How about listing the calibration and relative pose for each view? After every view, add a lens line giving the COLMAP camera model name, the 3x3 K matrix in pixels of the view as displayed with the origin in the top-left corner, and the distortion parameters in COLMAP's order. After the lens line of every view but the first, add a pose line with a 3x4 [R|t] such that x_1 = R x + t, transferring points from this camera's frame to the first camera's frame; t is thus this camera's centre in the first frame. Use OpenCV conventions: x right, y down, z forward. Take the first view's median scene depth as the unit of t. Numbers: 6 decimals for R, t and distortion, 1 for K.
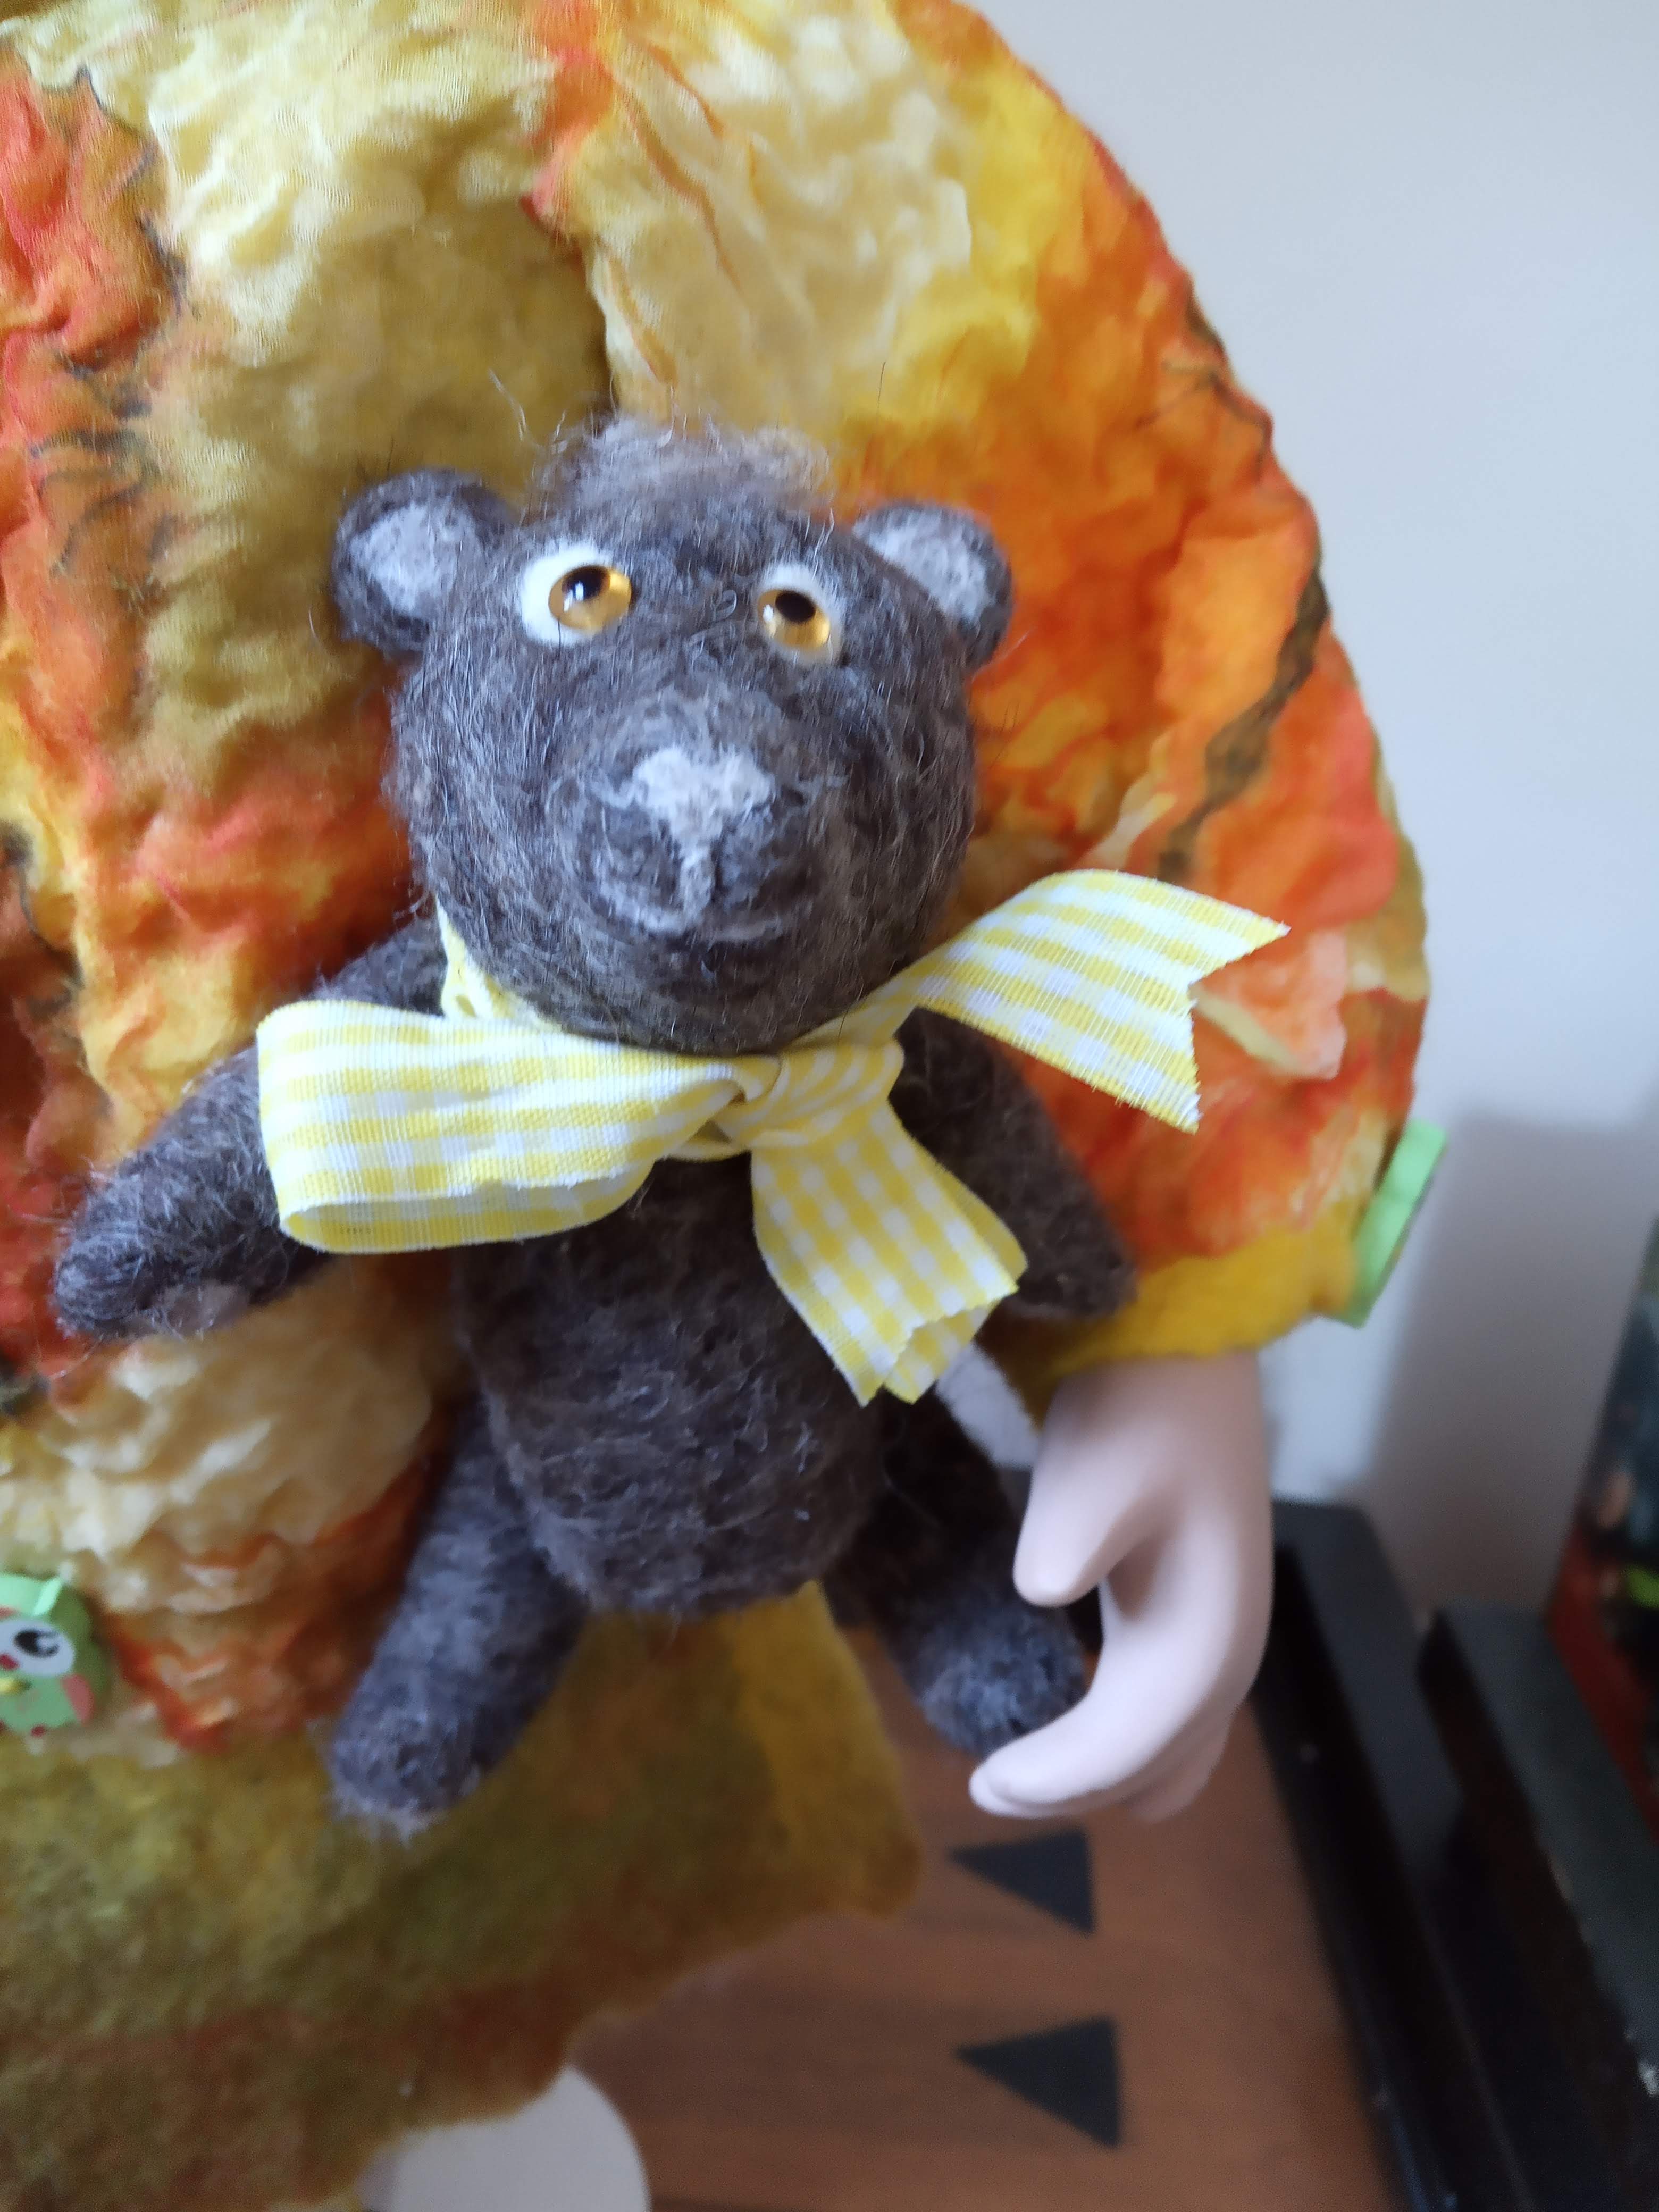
lens RADIAL K [[1893.5, 0, 829.8], [0, 1893.5, 1045.1], [0, 0, 1]] dist [0.008721, -0.011075]
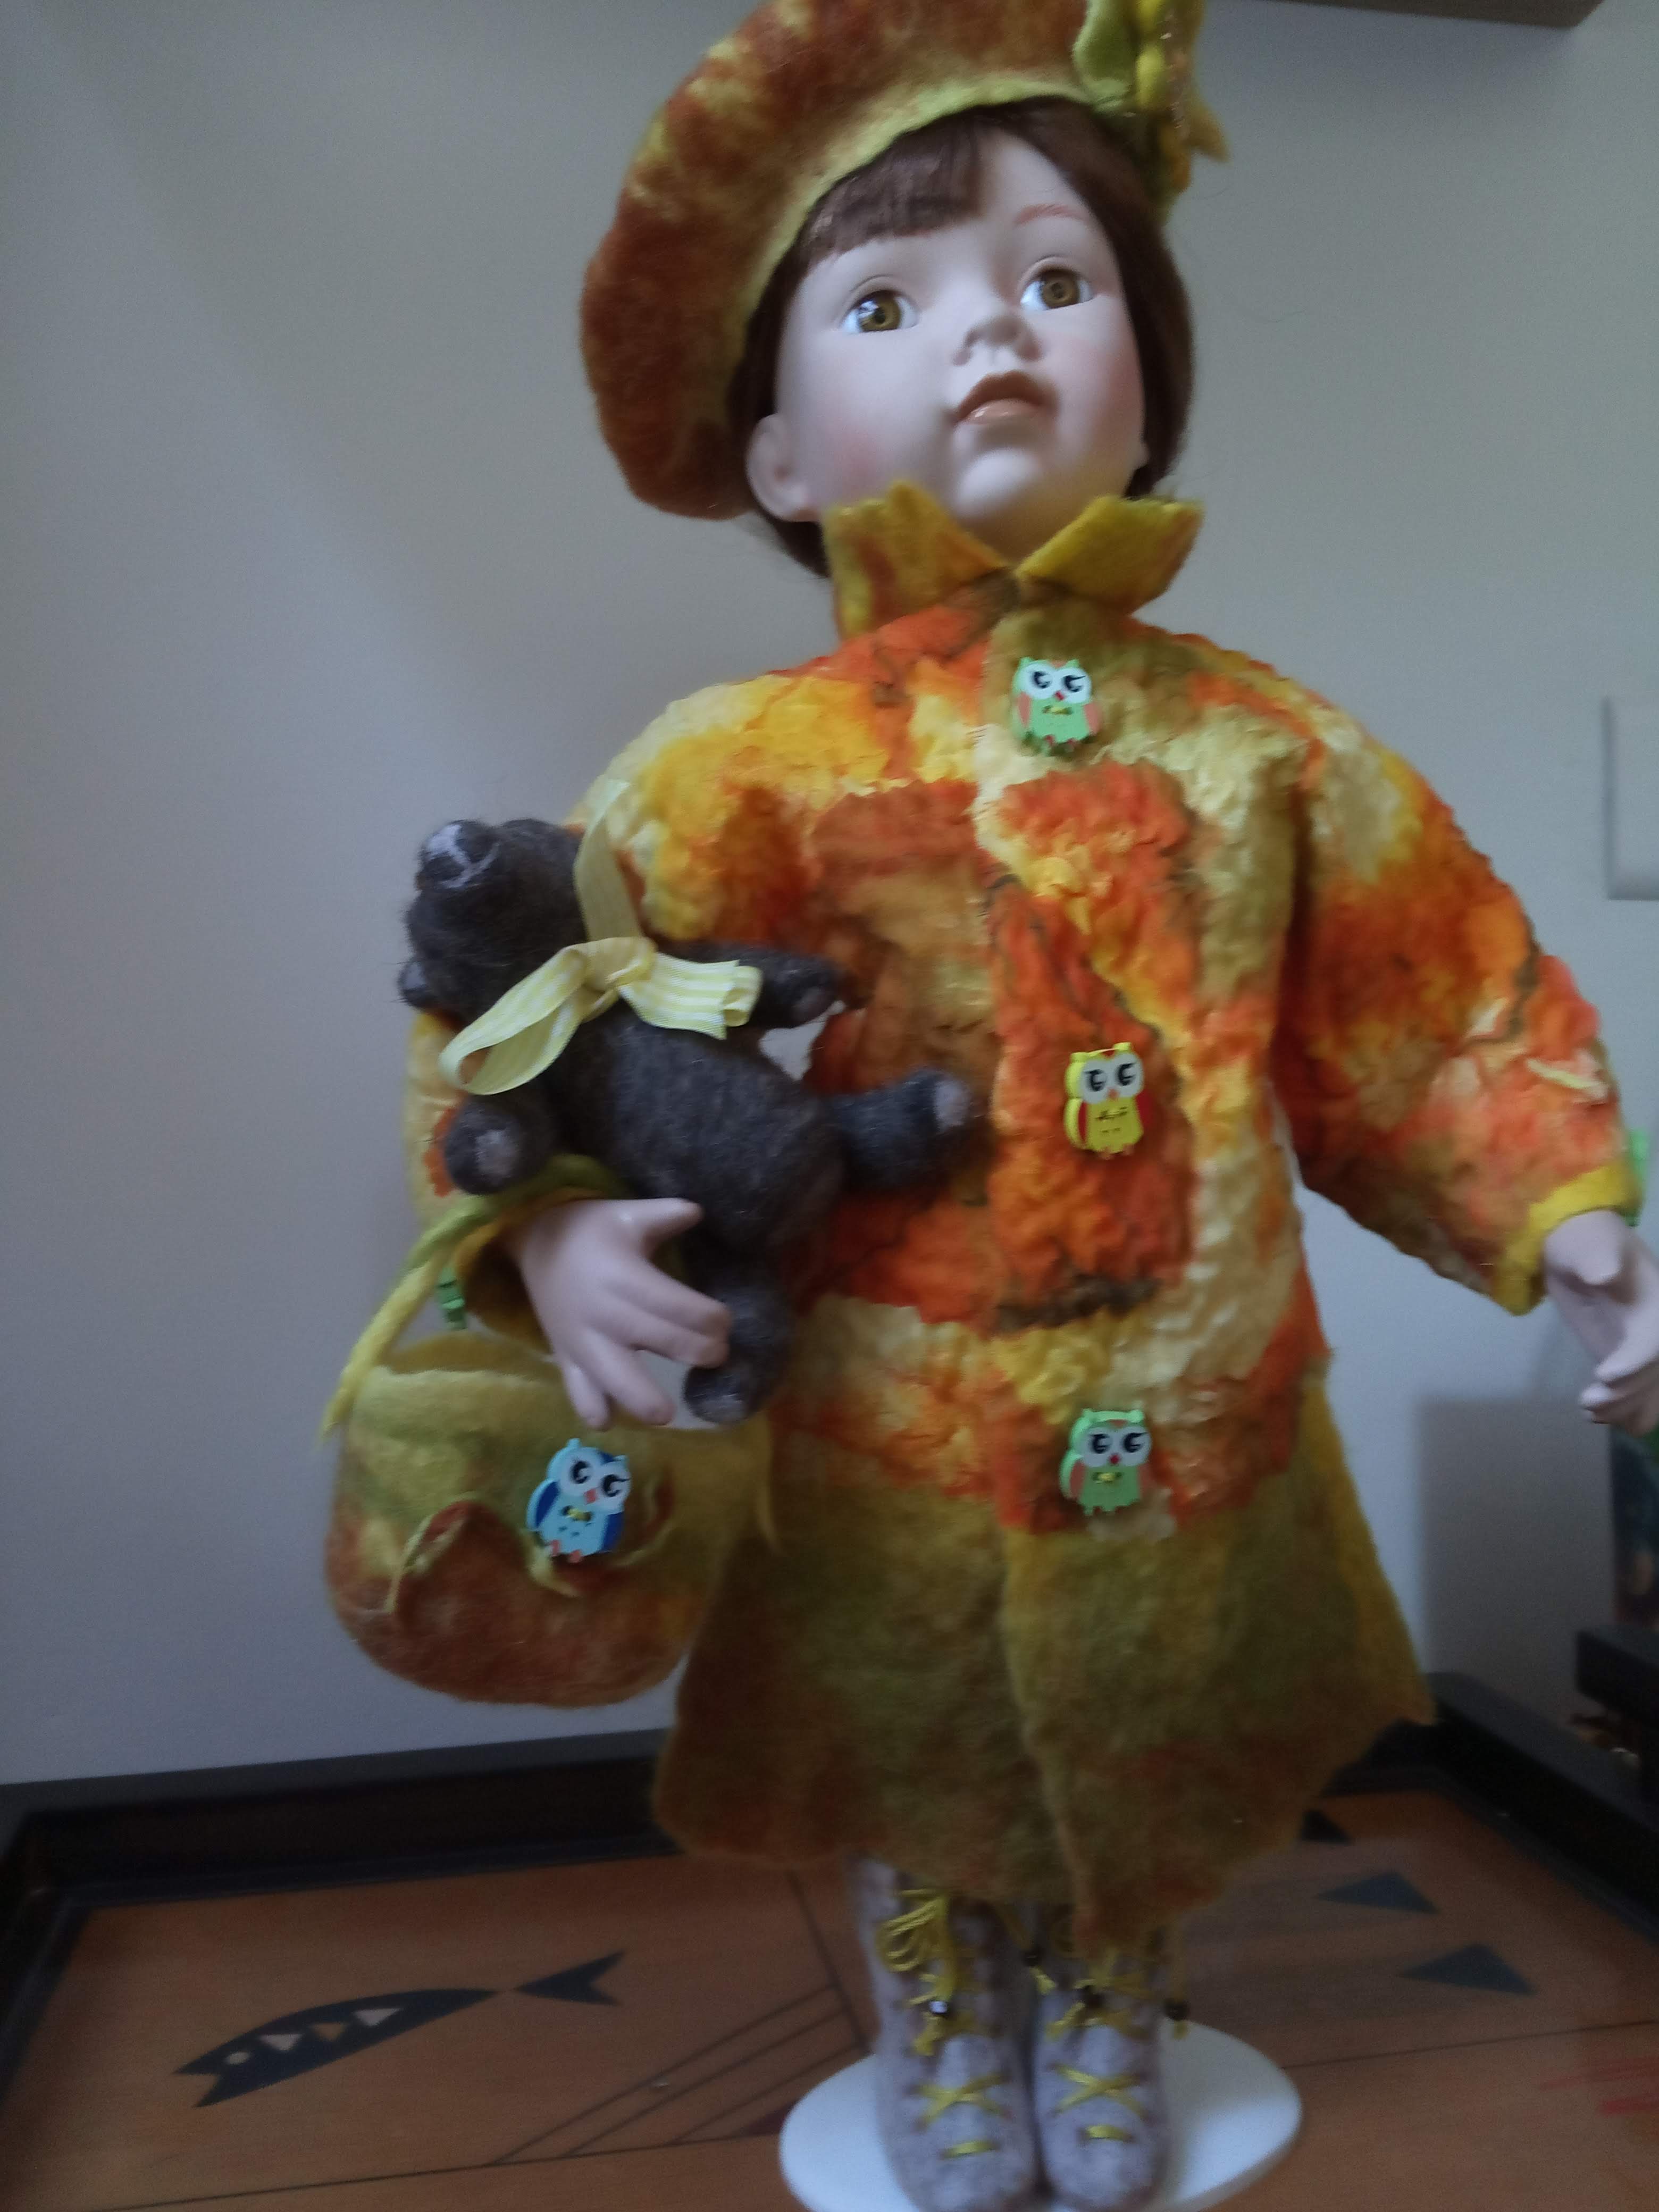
lens RADIAL K [[1806.7, 0, 815.9], [0, 1806.7, 1107.4], [0, 0, 1]] dist [0.089969, -0.135782]
pose [[0.970474, -0.130330, 0.202964, -1.357475], [0.193301, 0.923535, -0.331237, 0.693987], [-0.144274, 0.360690, 0.921459, -1.118173]]
